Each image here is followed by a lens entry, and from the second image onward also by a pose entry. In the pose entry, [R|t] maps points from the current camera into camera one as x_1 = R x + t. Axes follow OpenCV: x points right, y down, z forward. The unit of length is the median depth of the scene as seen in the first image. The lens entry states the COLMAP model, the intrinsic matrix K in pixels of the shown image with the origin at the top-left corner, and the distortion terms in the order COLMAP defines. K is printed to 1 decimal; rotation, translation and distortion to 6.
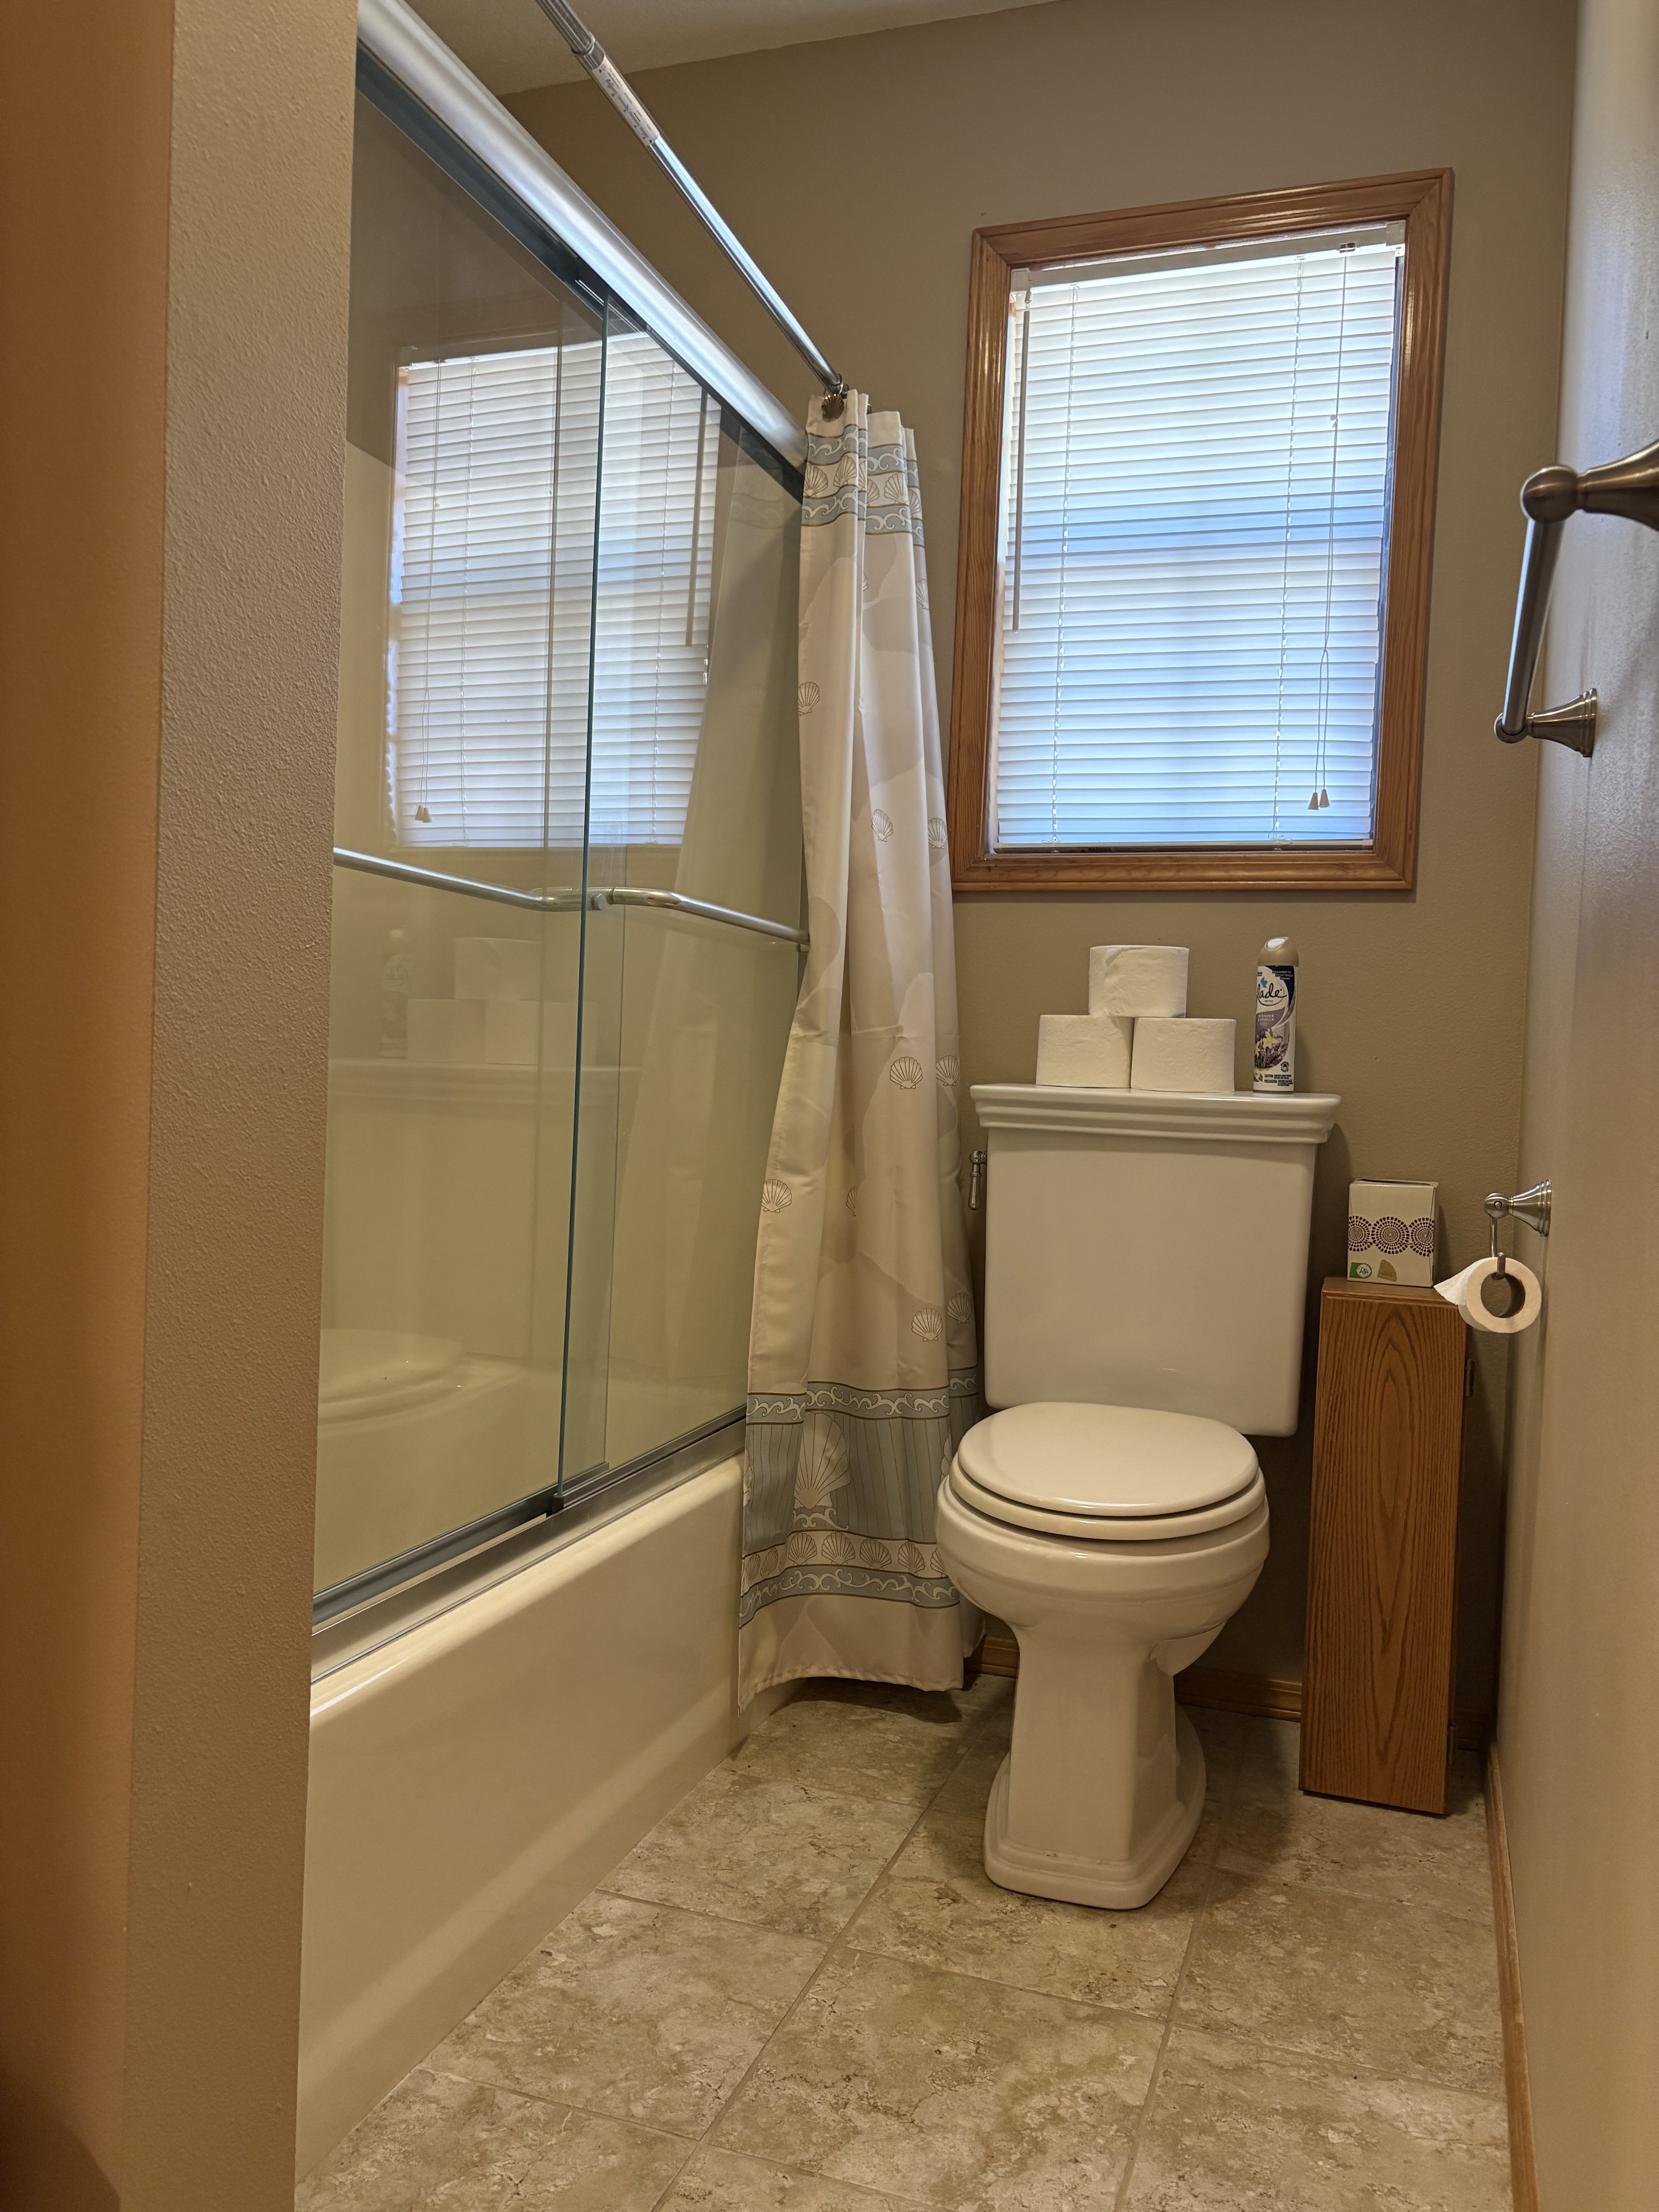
lens RADIAL K [[1661.0, 0, 827.0], [0, 1661.0, 1096.2], [0, 0, 1]] dist [0.045782, -0.026772]
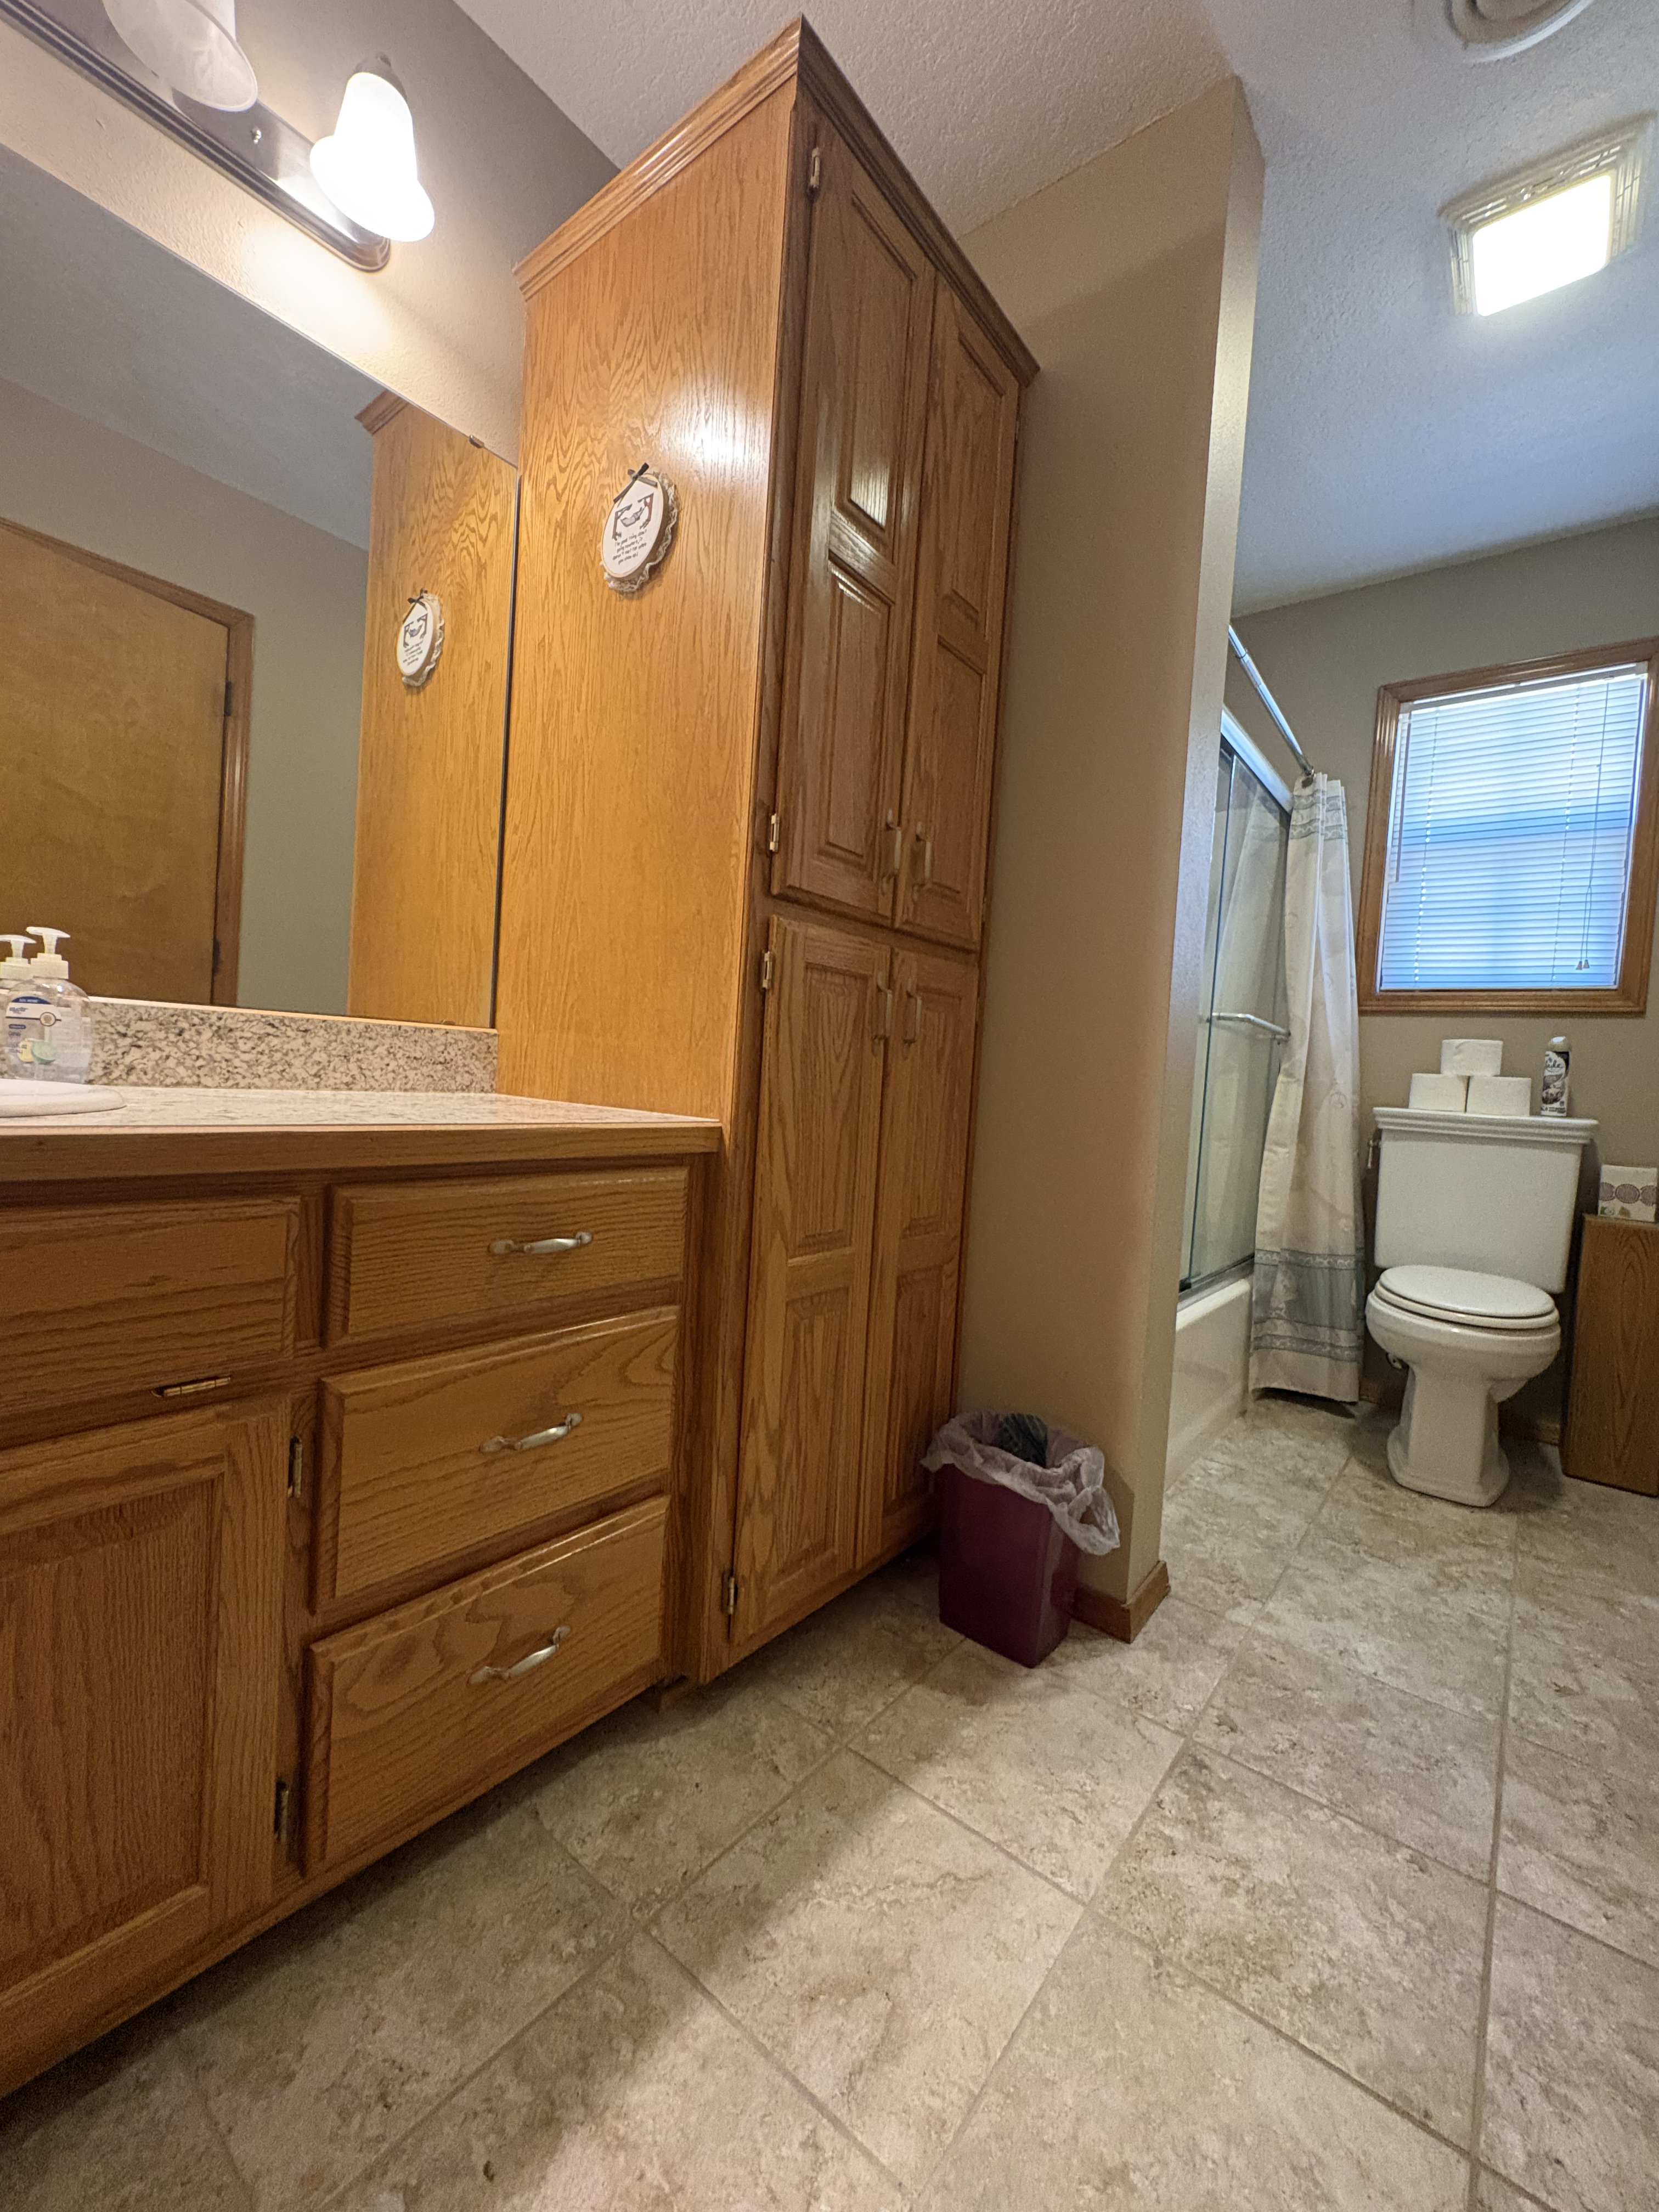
lens RADIAL K [[883.5, 0, 843.4], [0, 883.5, 1102.0], [0, 0, 1]] dist [0.001954, 0.000030]
pose [[0.947055, 0.032473, -0.319426, -0.186977], [-0.034772, 0.999394, -0.001493, 0.010951], [0.319184, 0.012521, 0.947610, -0.237165]]
